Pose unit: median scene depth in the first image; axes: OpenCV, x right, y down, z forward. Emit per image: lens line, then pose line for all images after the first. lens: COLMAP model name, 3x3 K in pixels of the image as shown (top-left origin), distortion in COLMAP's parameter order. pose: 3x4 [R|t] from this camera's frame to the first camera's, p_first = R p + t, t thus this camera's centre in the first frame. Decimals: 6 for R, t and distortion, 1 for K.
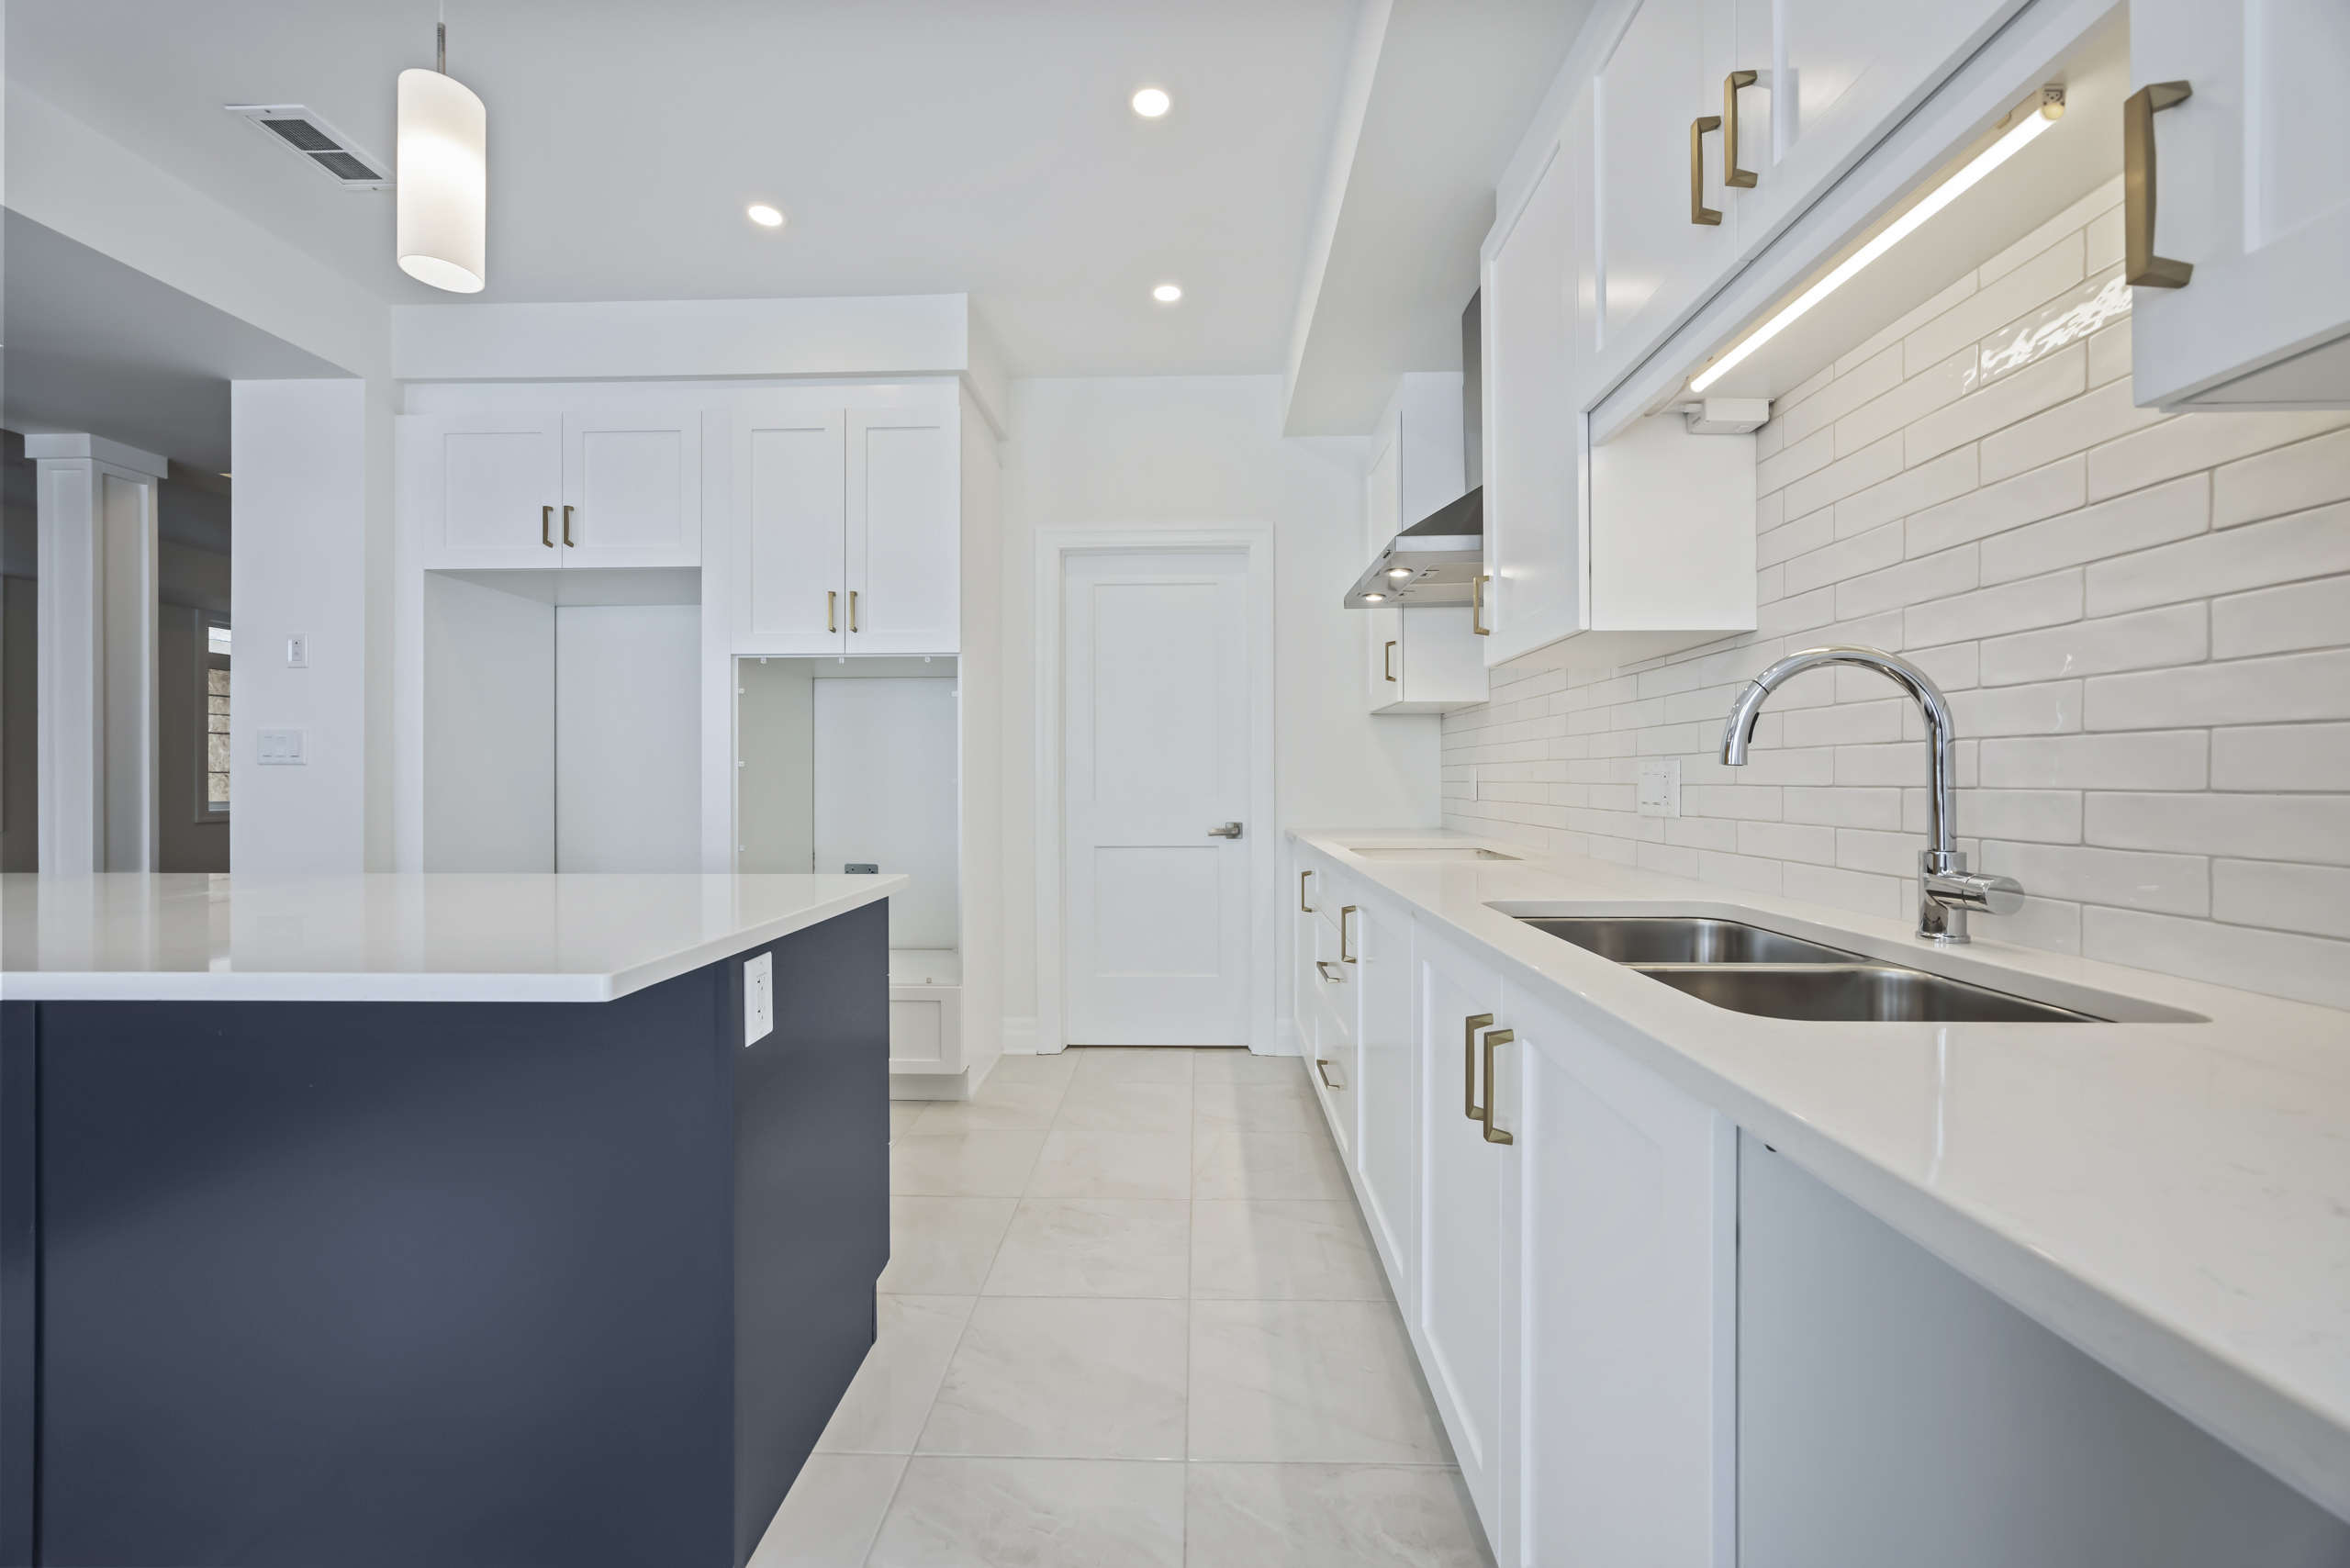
lens RADIAL K [[976.7, 0, 1224.0], [0, 976.7, 767.5], [0, 0, 1]] dist [-0.018710, 0.000163]
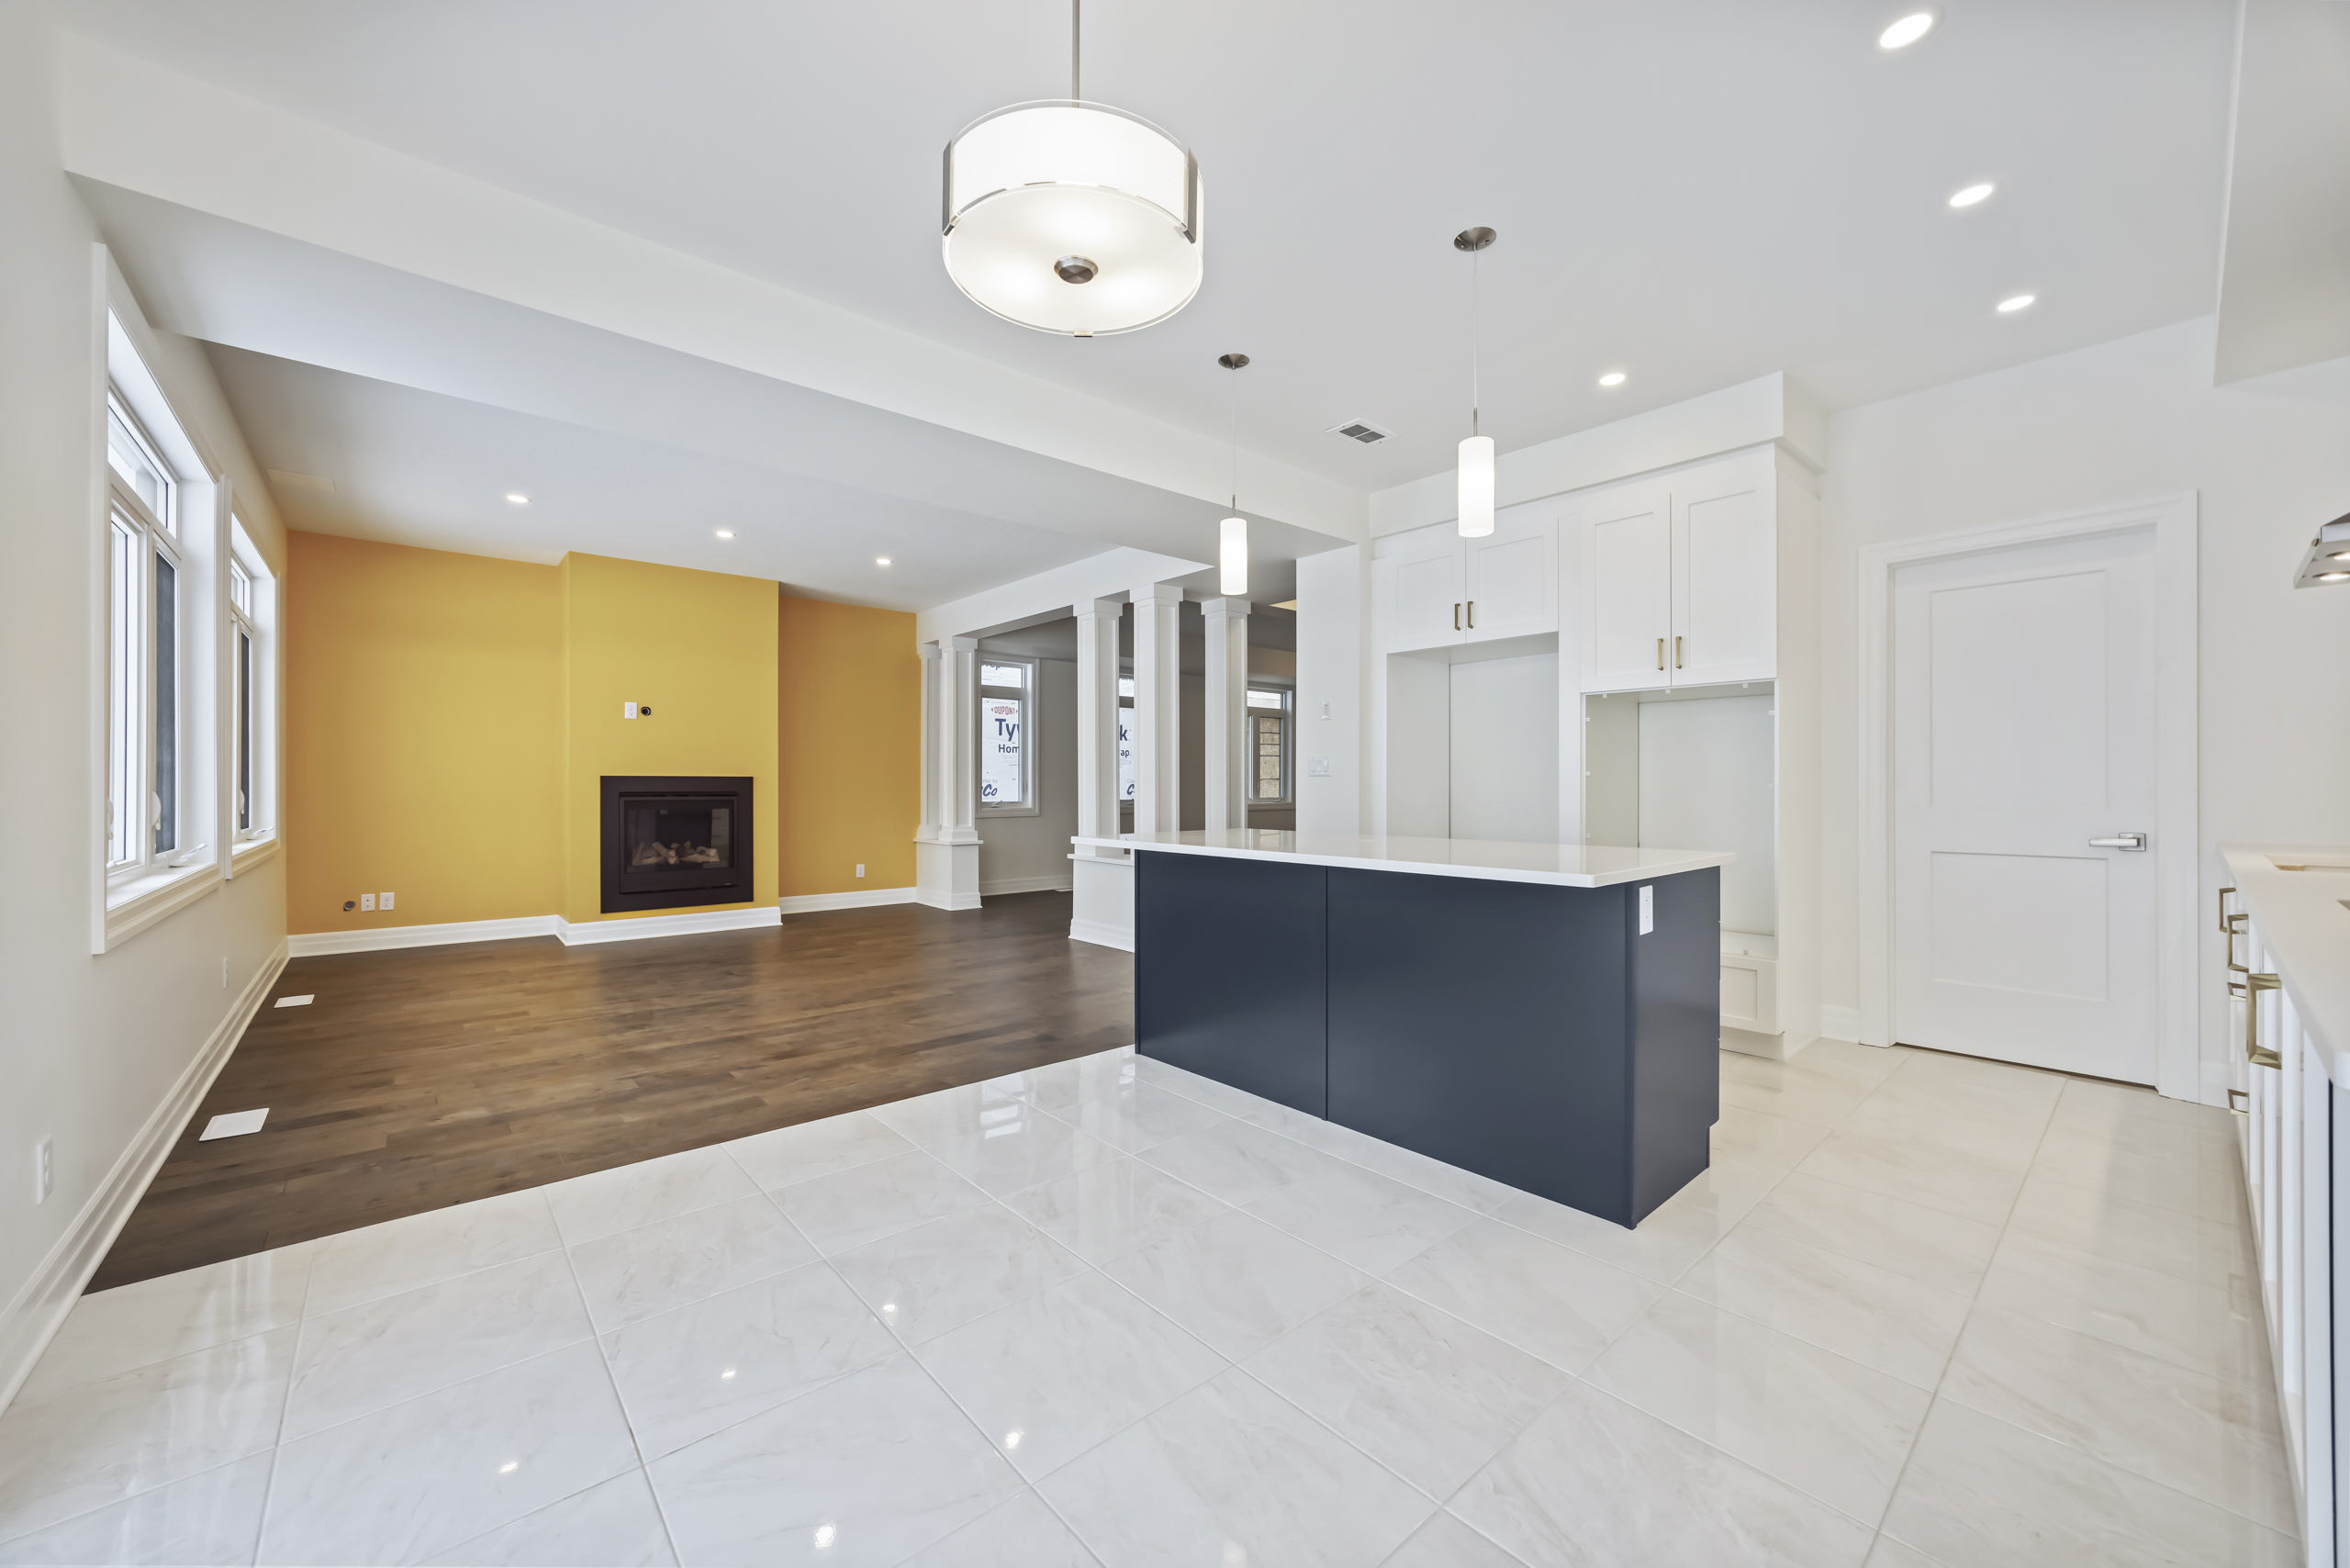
lens RADIAL K [[891.7, 0, 1175.0], [0, 891.7, 784.0], [0, 0, 1]] dist [-0.002748, 0.000274]
pose [[0.656904, 0.003201, -0.753967, 0.062991], [0.004263, 0.999959, 0.007959, -0.000919], [0.753962, -0.008442, 0.656864, -0.253248]]
